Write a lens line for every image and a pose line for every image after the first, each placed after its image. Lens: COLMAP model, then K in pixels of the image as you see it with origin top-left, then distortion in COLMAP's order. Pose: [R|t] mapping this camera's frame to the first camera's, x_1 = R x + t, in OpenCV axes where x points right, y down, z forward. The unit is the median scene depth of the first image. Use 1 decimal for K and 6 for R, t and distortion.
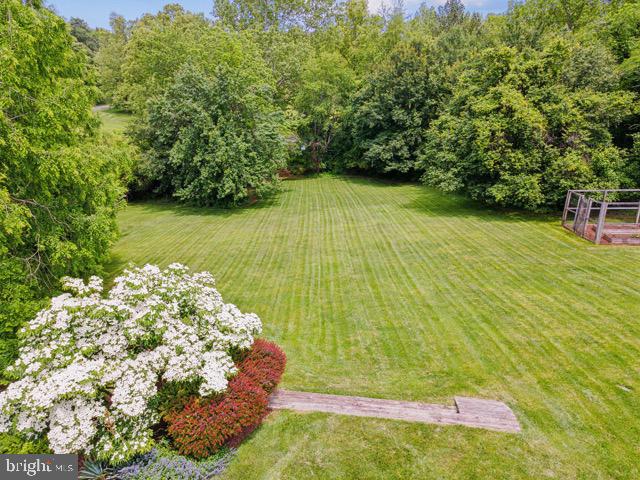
lens RADIAL K [[458.6, 0, 320.0], [0, 458.6, 240.0], [0, 0, 1]] dist [0.057154, -0.002409]
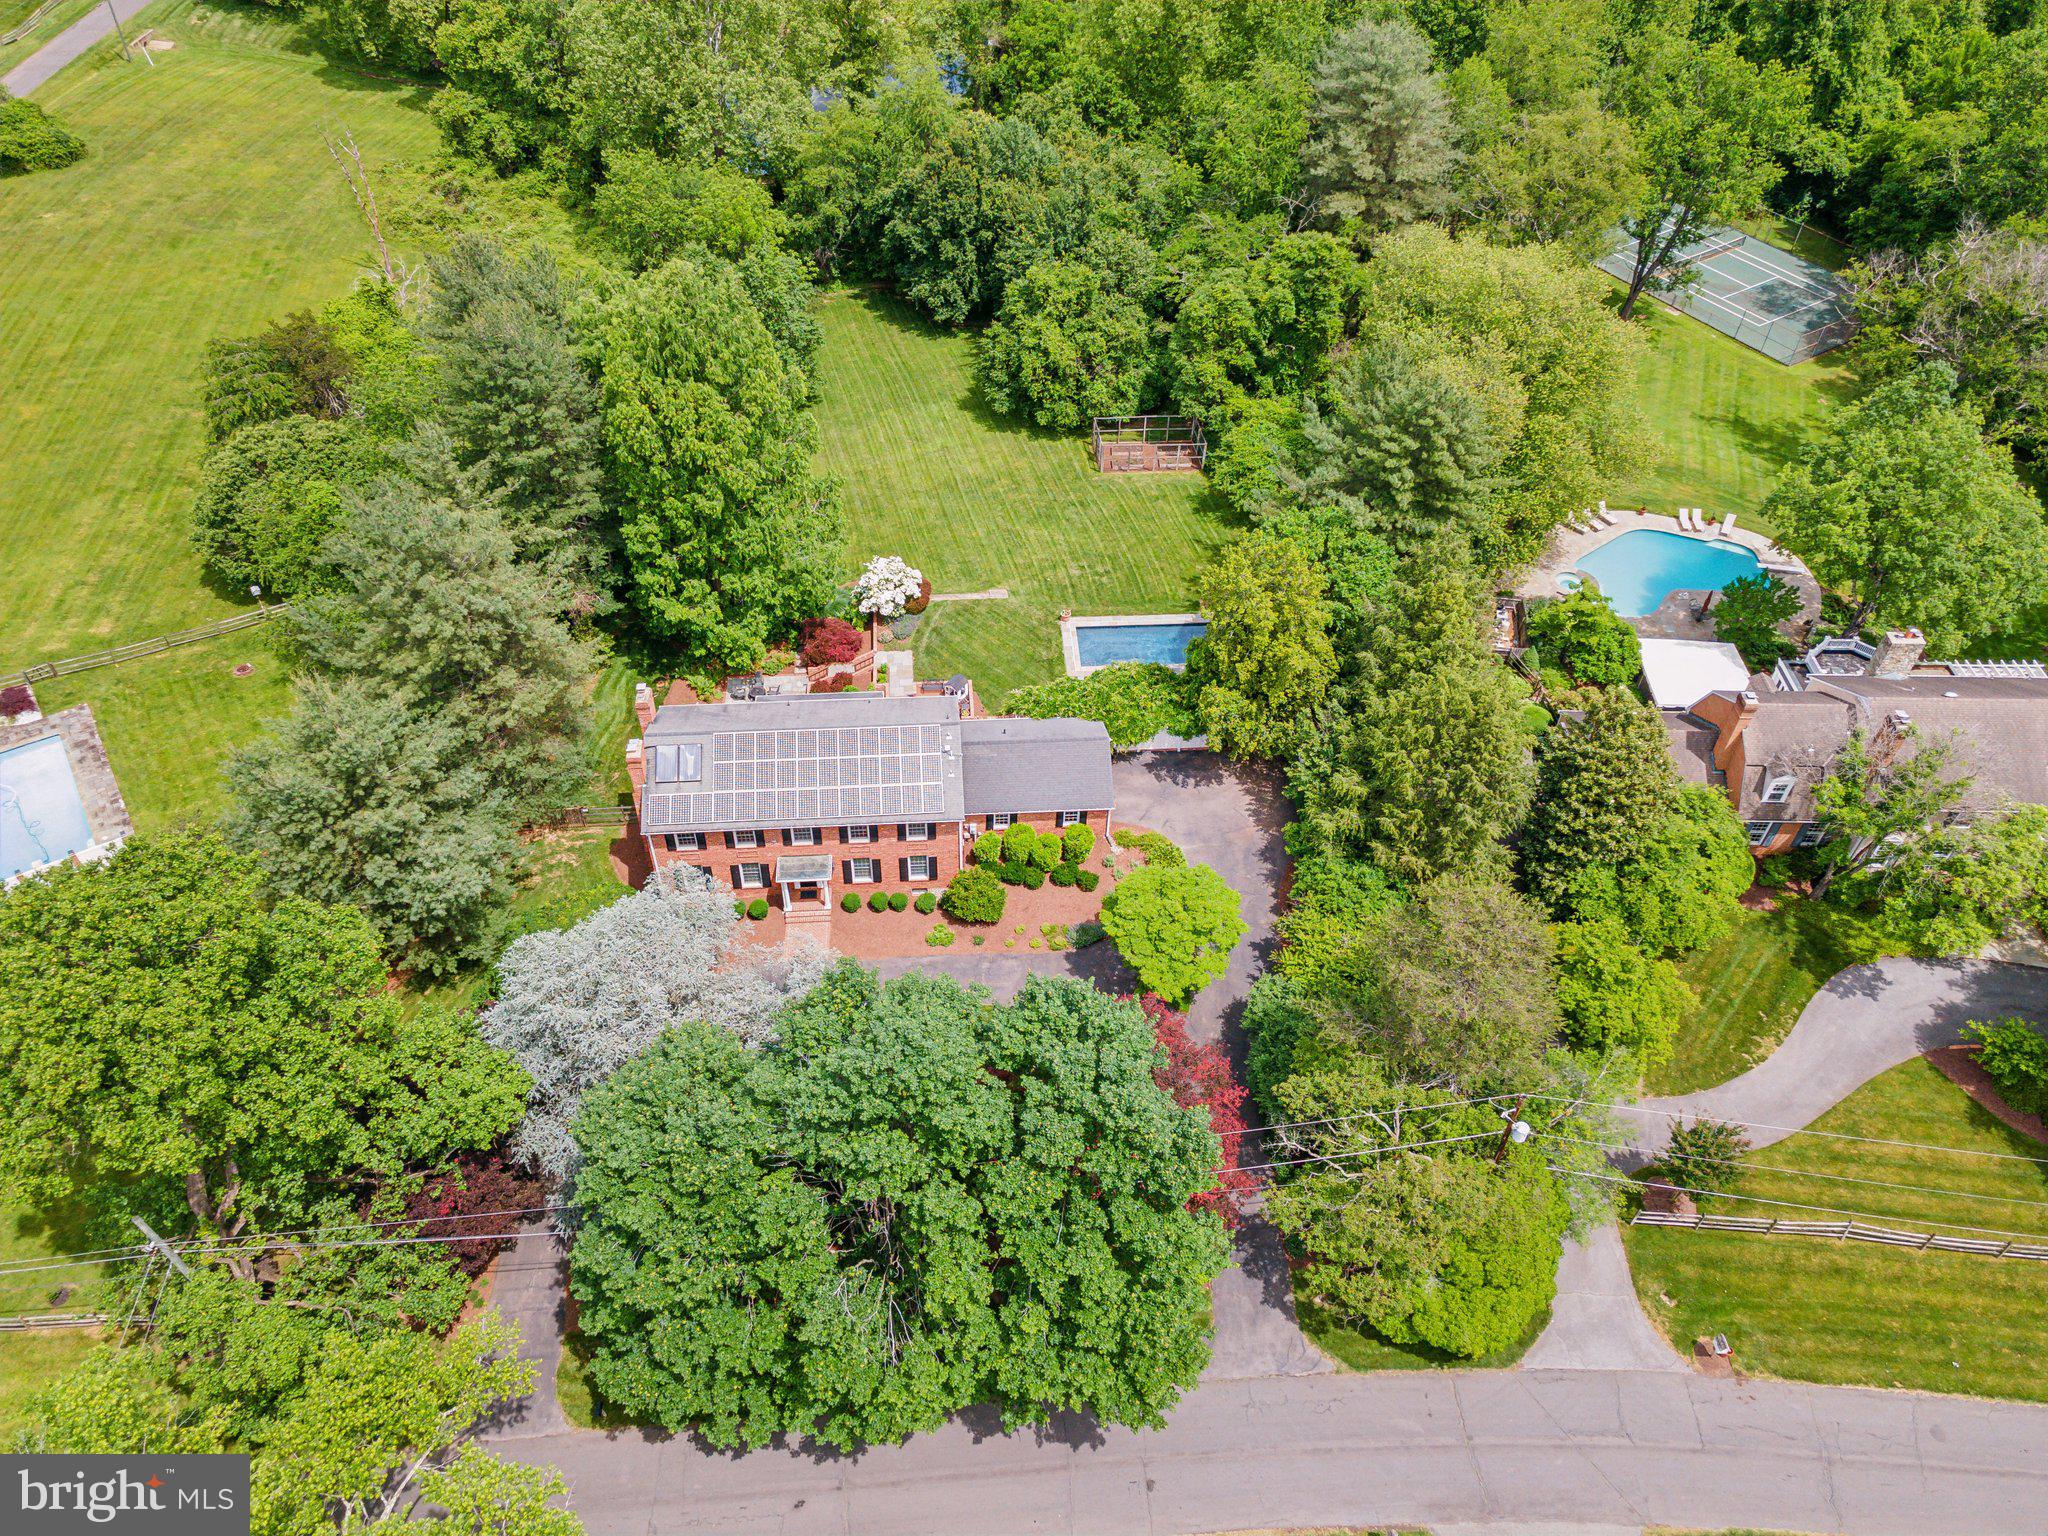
lens RADIAL K [[1467.6, 0, 1024.0], [0, 1467.6, 768.0], [0, 0, 1]] dist [0.057154, -0.002409]
pose [[0.973814, -0.136980, 0.181446, -0.461363], [0.047853, 0.903725, 0.425431, -0.891100], [-0.222252, -0.405608, 0.886615, -2.668753]]
